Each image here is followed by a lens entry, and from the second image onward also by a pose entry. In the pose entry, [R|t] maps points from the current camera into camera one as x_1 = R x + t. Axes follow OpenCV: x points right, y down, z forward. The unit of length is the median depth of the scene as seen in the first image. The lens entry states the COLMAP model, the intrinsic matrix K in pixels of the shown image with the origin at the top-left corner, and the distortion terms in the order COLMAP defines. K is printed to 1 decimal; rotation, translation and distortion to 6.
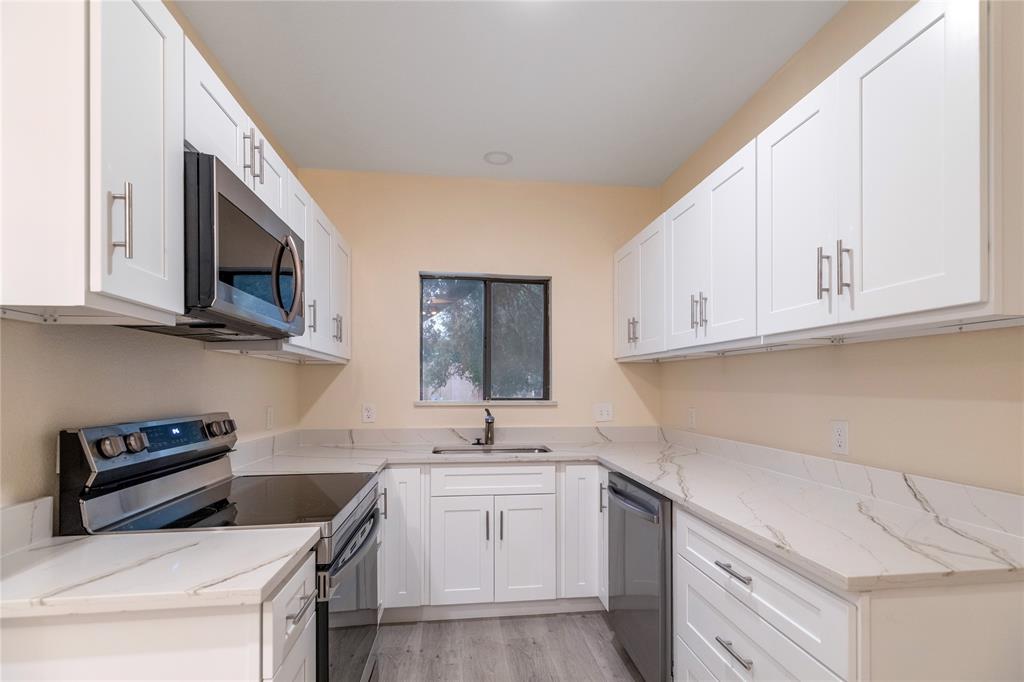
lens RADIAL K [[446.8, 0, 512.5], [0, 446.8, 383.4], [0, 0, 1]] dist [0.000326, 0.000107]
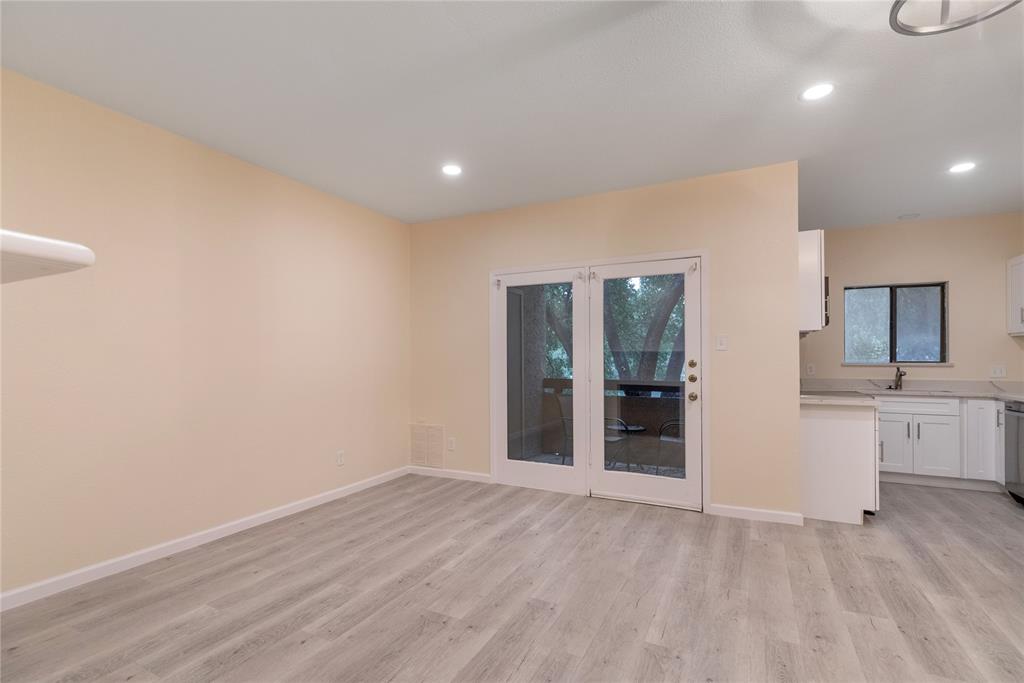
lens RADIAL K [[466.8, 0, 512.7], [0, 466.8, 358.9], [0, 0, 1]] dist [0.003912, 0.000404]
pose [[0.837543, -0.004279, -0.546354, -0.320044], [0.004029, 0.999991, -0.001656, 0.024867], [0.546356, -0.000814, 0.837553, -1.288961]]
